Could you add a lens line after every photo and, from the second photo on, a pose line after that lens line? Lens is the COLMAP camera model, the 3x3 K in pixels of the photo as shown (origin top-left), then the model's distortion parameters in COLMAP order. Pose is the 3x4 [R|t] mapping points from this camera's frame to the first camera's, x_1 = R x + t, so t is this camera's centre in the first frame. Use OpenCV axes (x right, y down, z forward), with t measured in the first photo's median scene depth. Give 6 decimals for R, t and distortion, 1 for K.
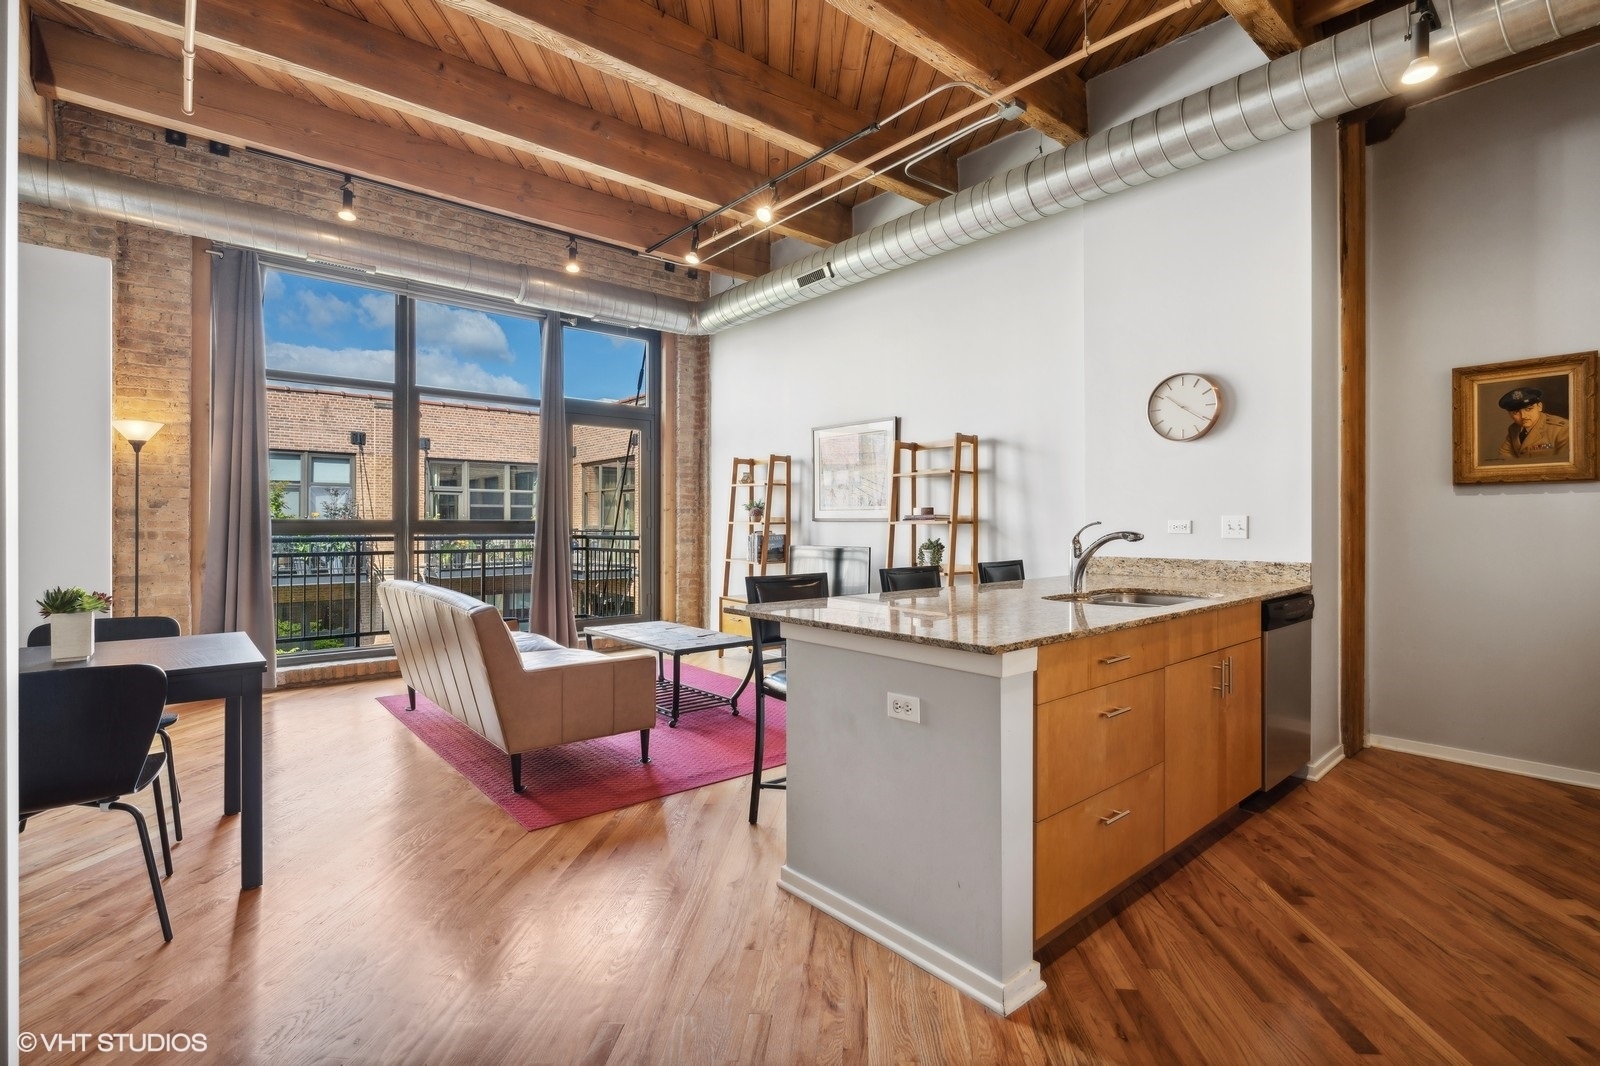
lens RADIAL K [[731.2, 0, 796.4], [0, 731.2, 520.0], [0, 0, 1]] dist [-0.001259, -0.000333]
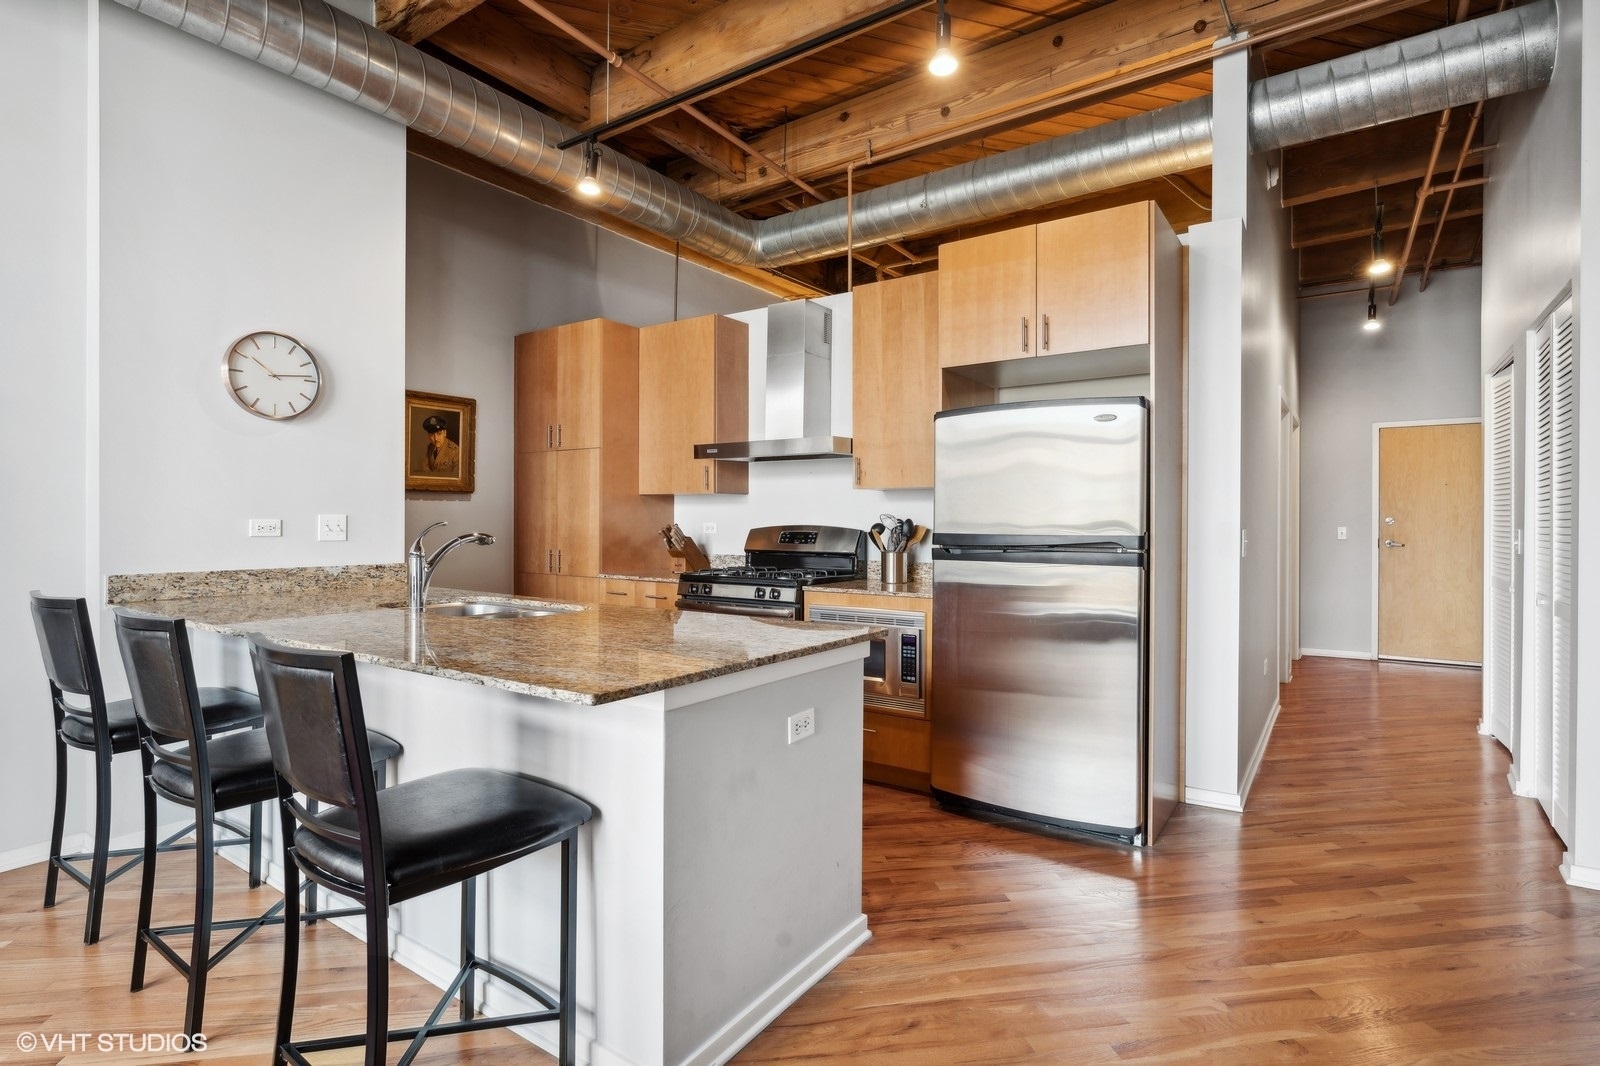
lens RADIAL K [[794.6, 0, 794.9], [0, 794.6, 521.9], [0, 0, 1]] dist [0.000042, 0.000041]
pose [[-0.254633, 0.001830, 0.967036, -0.318742], [-0.008711, 0.999953, -0.004186, 0.001212], [-0.966998, -0.009490, -0.254605, 0.489336]]
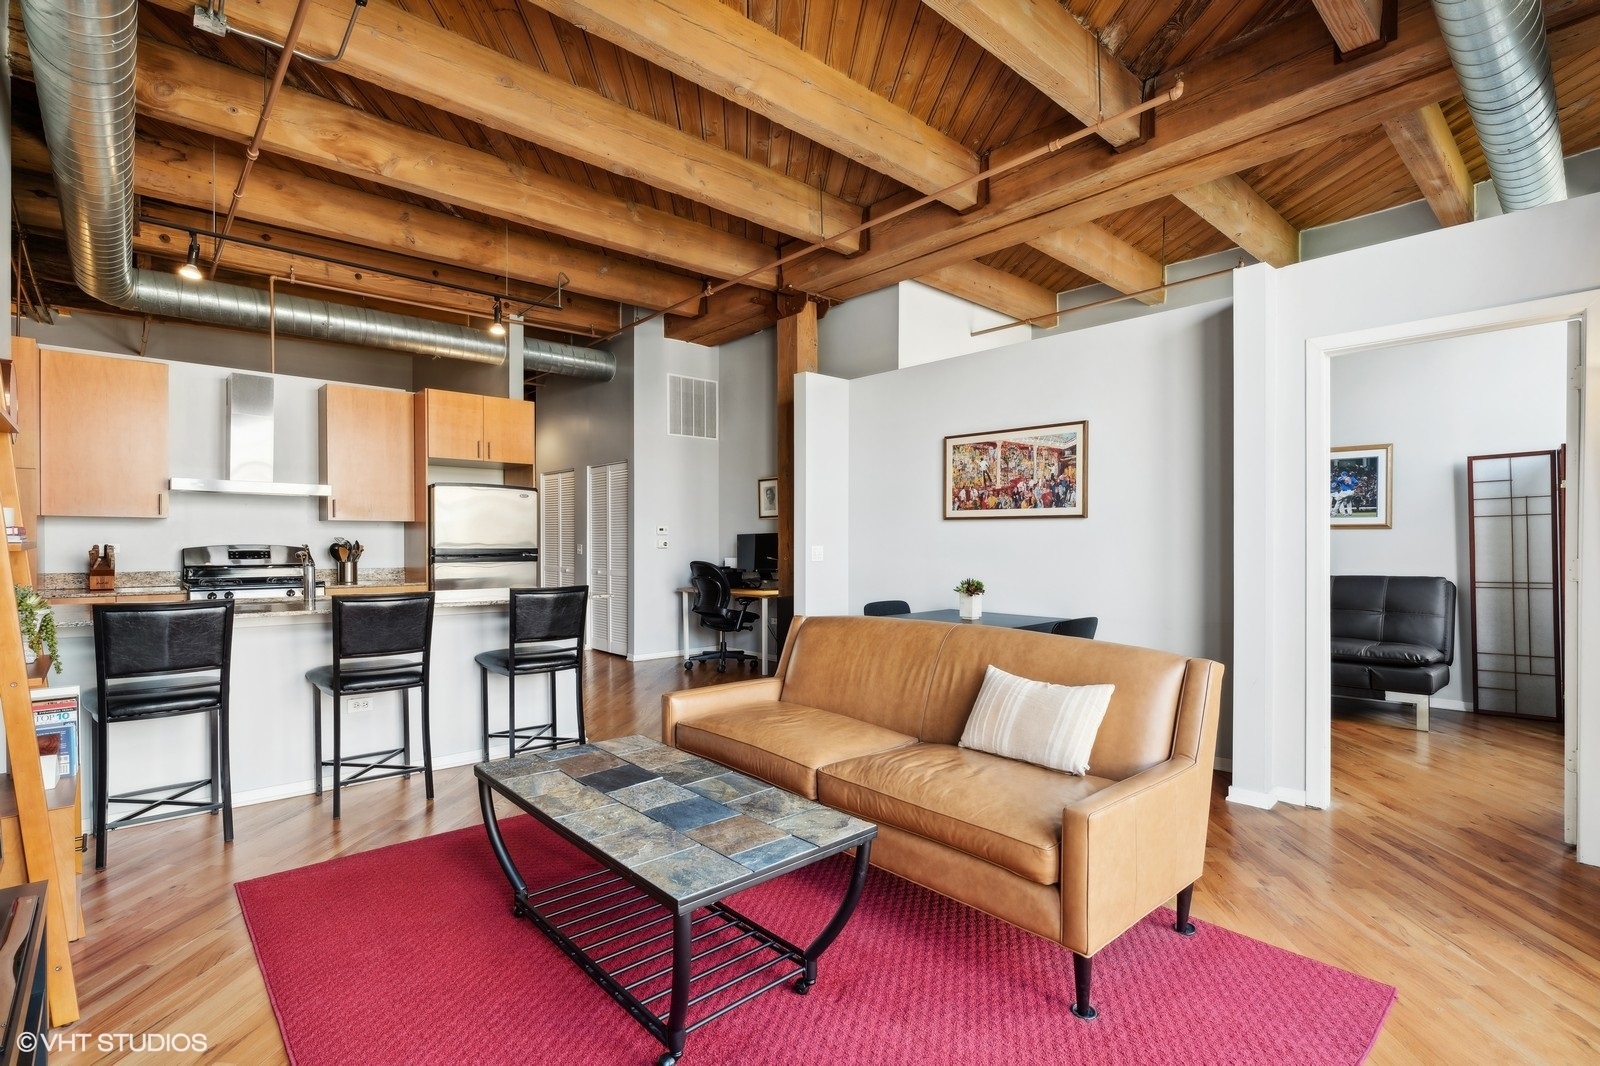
lens RADIAL K [[752.7, 0, 797.6], [0, 752.7, 547.8], [0, 0, 1]] dist [-0.003239, -0.000187]
pose [[-0.999579, 0.001520, -0.028962, -0.231213], [0.001475, 0.999998, 0.001556, 0.004174], [0.028964, 0.001513, -0.999579, 1.339620]]
